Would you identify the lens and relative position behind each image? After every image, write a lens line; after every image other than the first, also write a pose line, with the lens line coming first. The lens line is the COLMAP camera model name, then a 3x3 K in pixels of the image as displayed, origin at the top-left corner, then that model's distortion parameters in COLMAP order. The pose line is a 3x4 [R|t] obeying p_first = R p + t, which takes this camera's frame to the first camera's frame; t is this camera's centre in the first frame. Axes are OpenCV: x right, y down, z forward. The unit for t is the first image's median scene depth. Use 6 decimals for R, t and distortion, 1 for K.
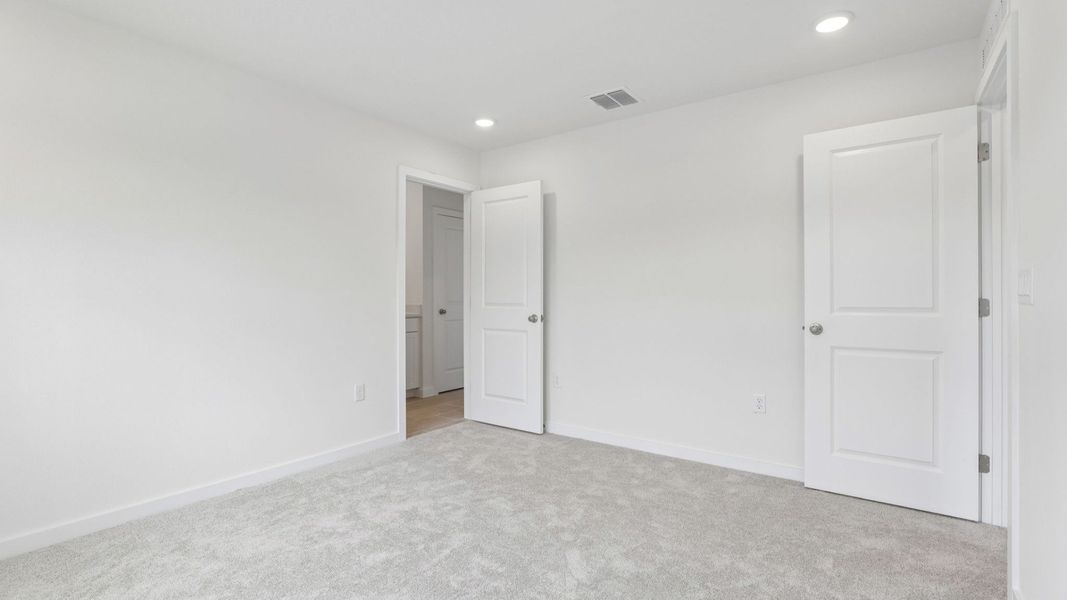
lens RADIAL K [[487.1, 0, 531.9], [0, 487.1, 299.9], [0, 0, 1]] dist [-0.041471, 0.011904]
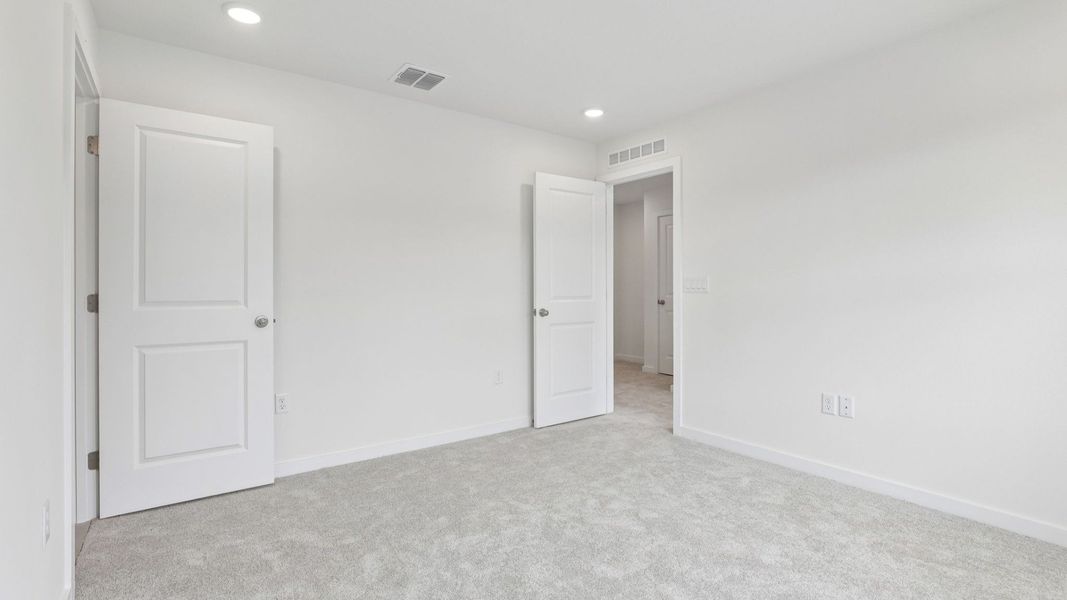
lens RADIAL K [[487.1, 0, 531.0], [0, 487.1, 291.2], [0, 0, 1]] dist [-0.041471, 0.011904]
pose [[0.296202, -0.001553, 0.955124, -0.564206], [0.011918, 0.999927, -0.002070, 0.001014], [-0.955051, 0.011996, 0.296199, 0.446422]]
